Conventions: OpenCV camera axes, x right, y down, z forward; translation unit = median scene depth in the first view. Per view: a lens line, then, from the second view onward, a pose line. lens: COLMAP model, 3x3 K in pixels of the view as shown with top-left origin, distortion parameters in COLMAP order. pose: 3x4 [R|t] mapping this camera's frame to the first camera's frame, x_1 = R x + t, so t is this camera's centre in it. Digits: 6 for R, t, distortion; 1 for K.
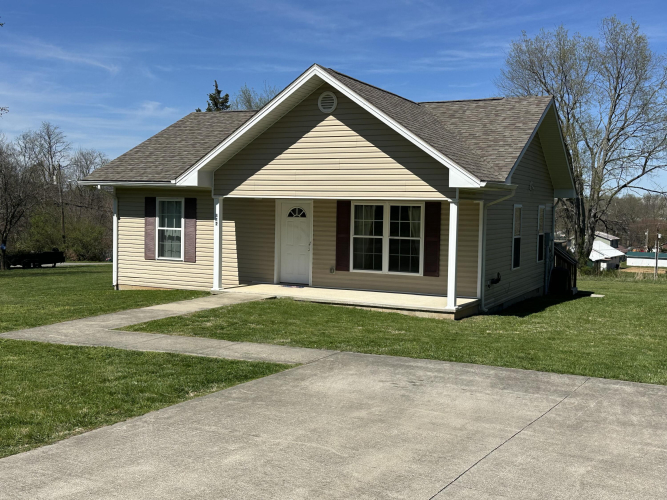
lens RADIAL K [[773.6, 0, 335.4], [0, 773.6, 248.4], [0, 0, 1]] dist [0.089171, 0.000000]
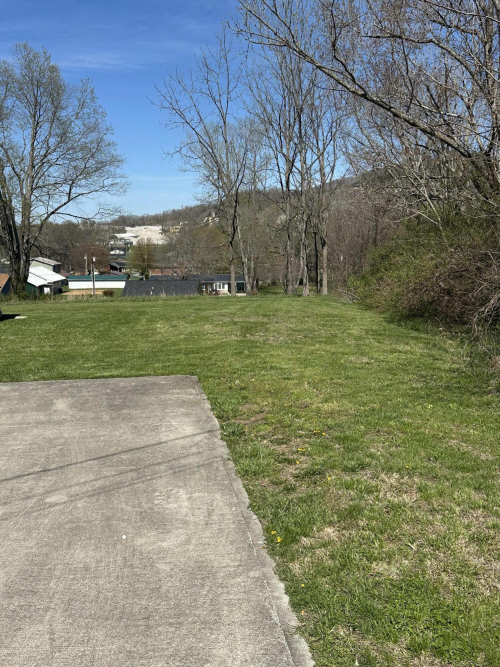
lens RADIAL K [[773.6, 0, 256.8], [0, 773.6, 339.8], [0, 0, 1]] dist [0.089171, 0.000000]
pose [[0.830876, -0.103174, 0.546808, 0.021436], [0.057977, 0.993364, 0.099335, 0.004917], [-0.553428, -0.050833, 0.831344, -0.072895]]
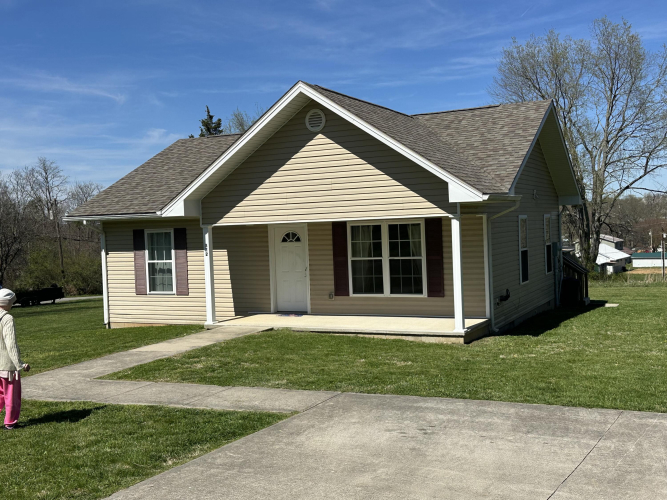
lens RADIAL K [[773.6, 0, 329.0], [0, 773.6, 248.9], [0, 0, 1]] dist [0.089171, 0.000000]
pose [[0.998275, -0.057812, -0.010265, 0.005431], [0.057573, 0.998094, -0.022209, -0.007320], [0.011530, 0.021580, 0.999701, 0.043268]]
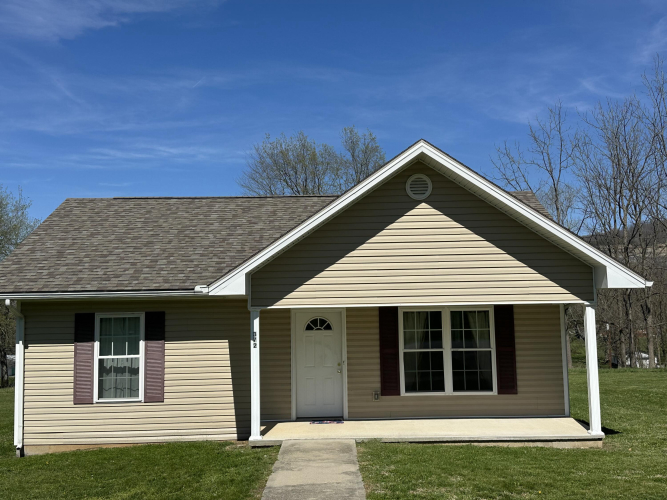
lens RADIAL K [[773.6, 0, 342.1], [0, 773.6, 230.1], [0, 0, 1]] dist [0.089171, 0.000000]
pose [[0.892077, 0.007585, 0.451820, -0.347874], [0.060651, 0.988802, -0.136350, -0.029301], [-0.447795, 0.149038, 0.881628, 0.253929]]
